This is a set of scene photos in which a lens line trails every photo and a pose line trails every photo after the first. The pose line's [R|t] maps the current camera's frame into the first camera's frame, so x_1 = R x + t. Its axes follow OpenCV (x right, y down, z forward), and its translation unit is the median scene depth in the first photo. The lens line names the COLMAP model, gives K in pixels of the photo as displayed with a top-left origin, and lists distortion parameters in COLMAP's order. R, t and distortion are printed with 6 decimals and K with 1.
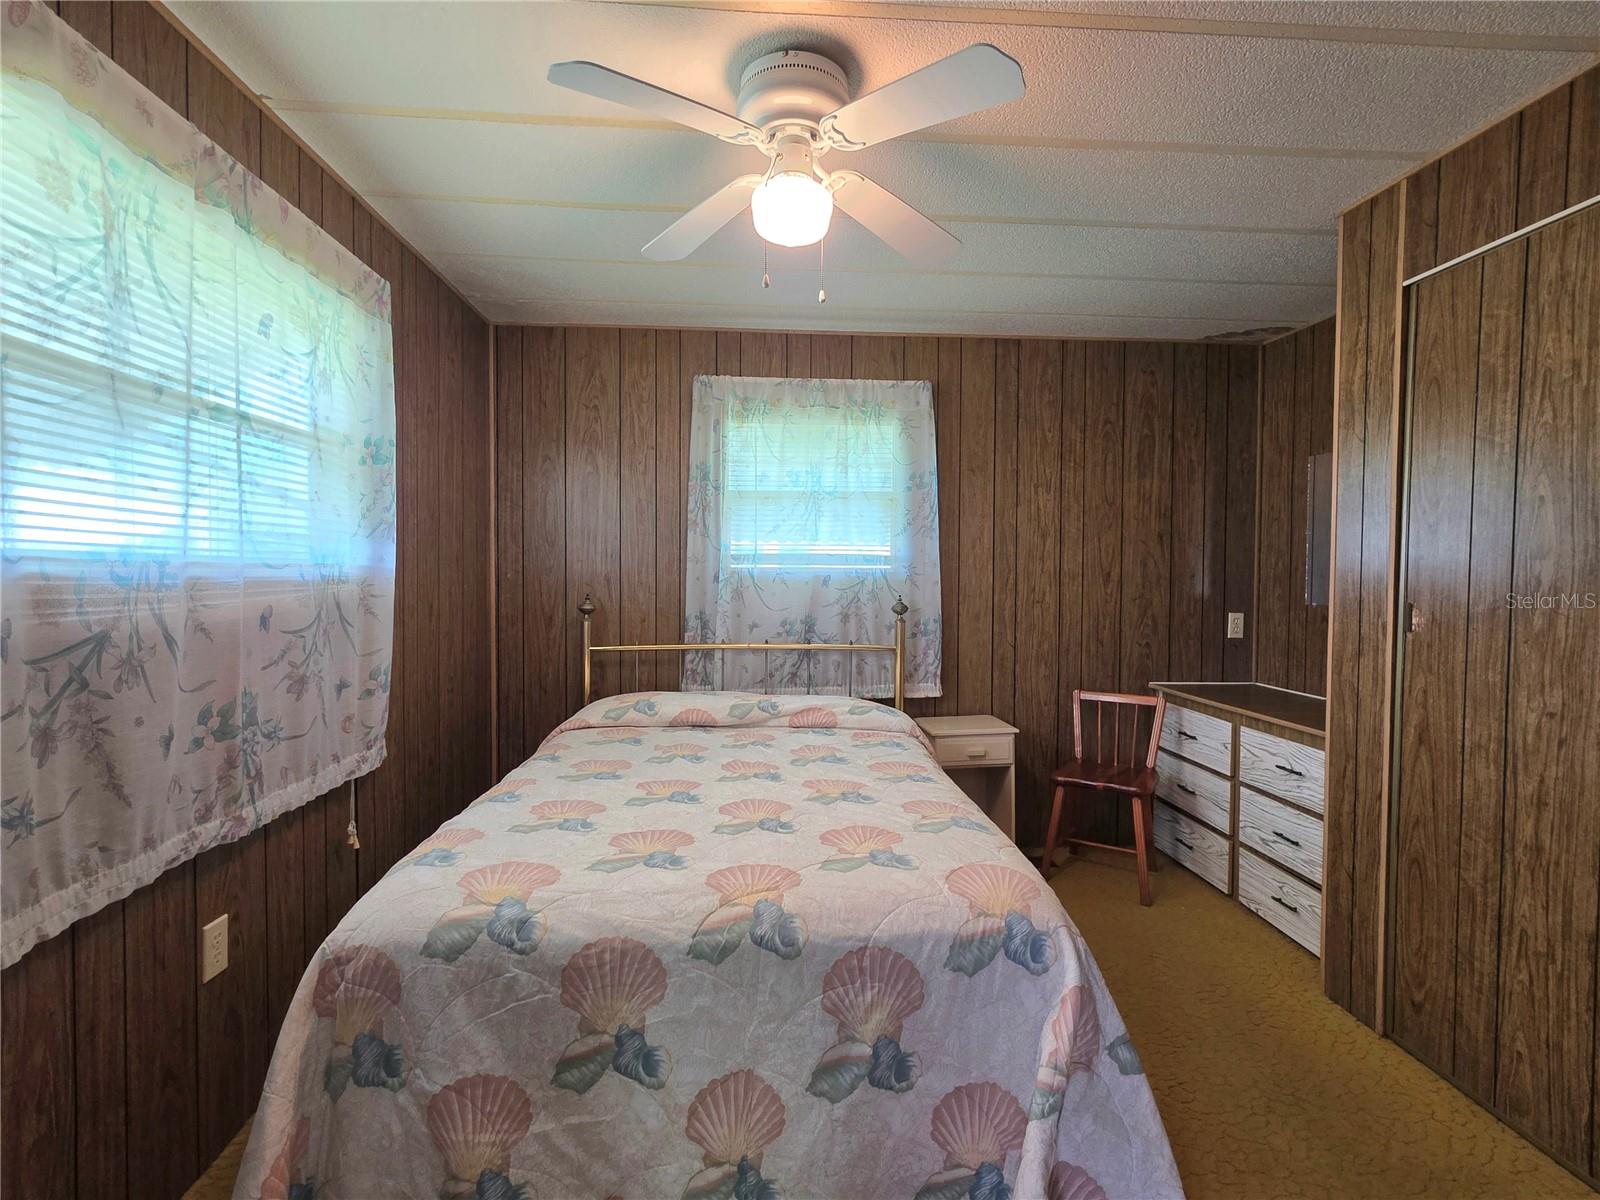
lens RADIAL K [[784.8, 0, 799.5], [0, 784.8, 598.7], [0, 0, 1]] dist [-0.000506, 0.001618]
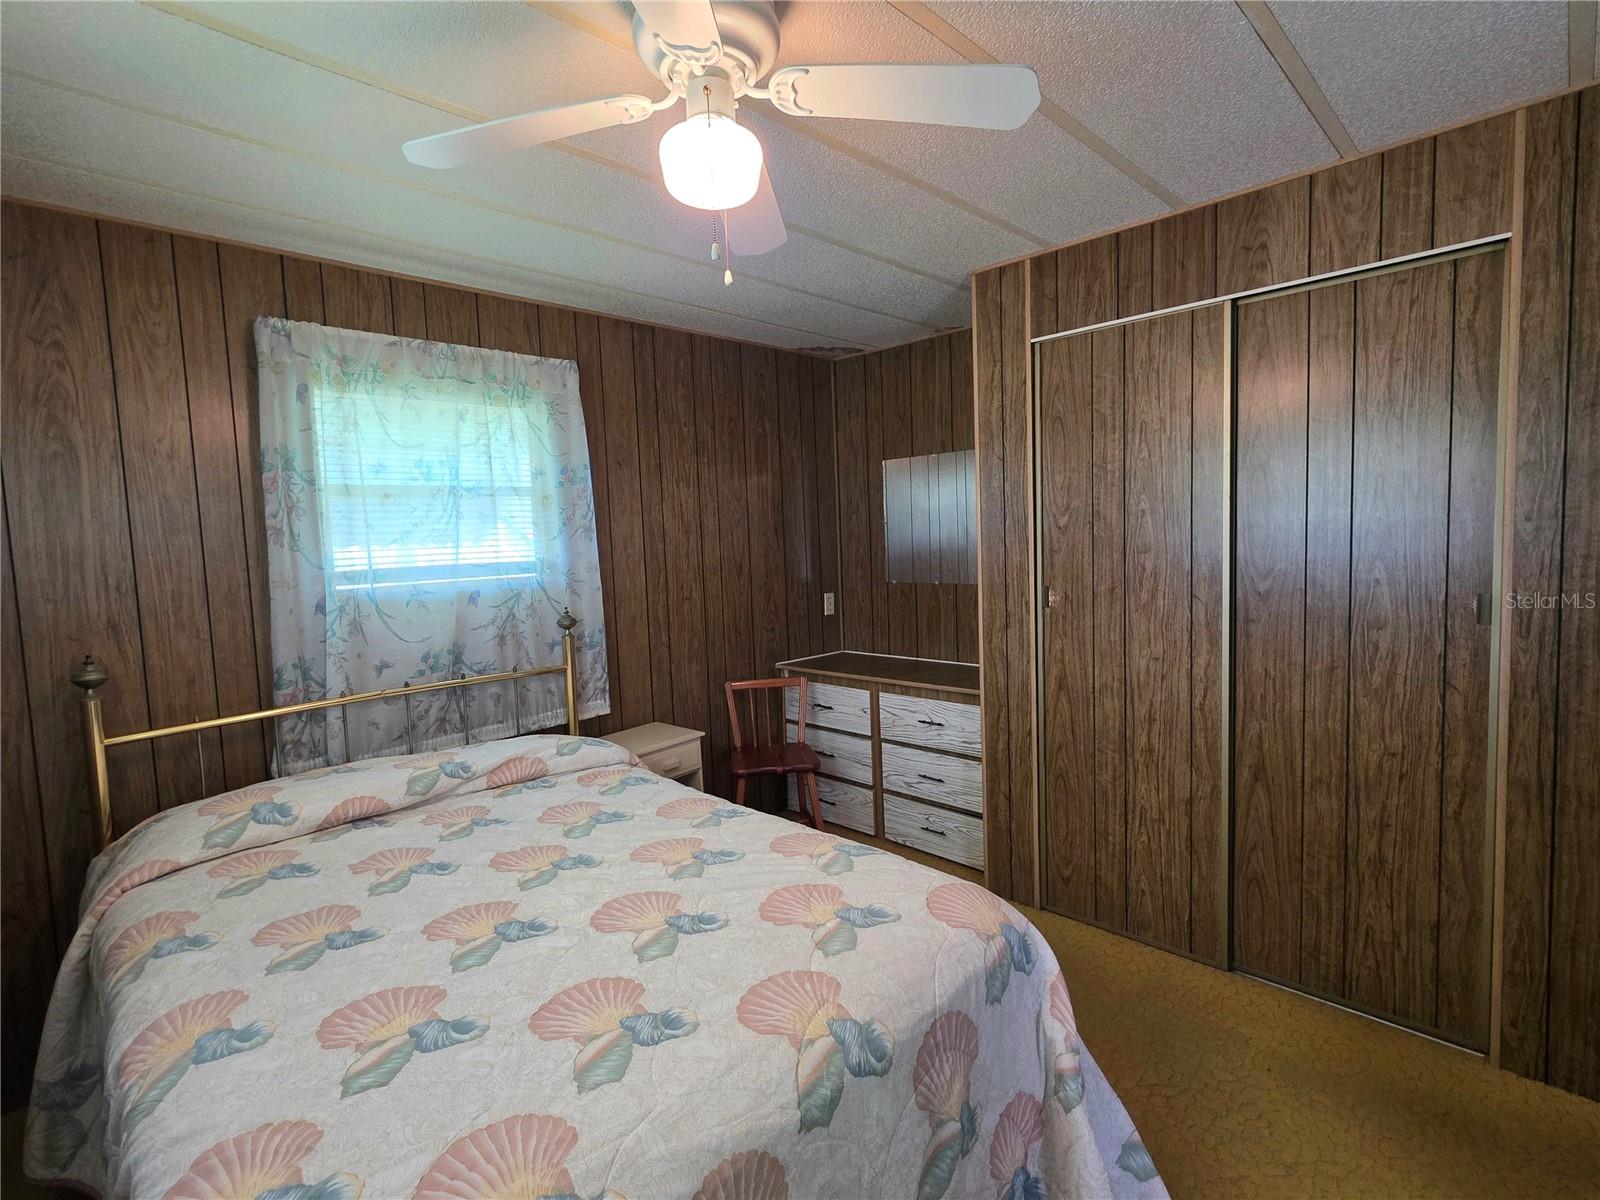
lens RADIAL K [[784.8, 0, 804.2], [0, 784.8, 598.0], [0, 0, 1]] dist [-0.000506, 0.001618]
pose [[0.745351, -0.089173, 0.660682, -0.254862], [0.065686, 0.996015, 0.060330, -0.050623], [-0.663429, -0.001569, 0.748238, 0.174897]]
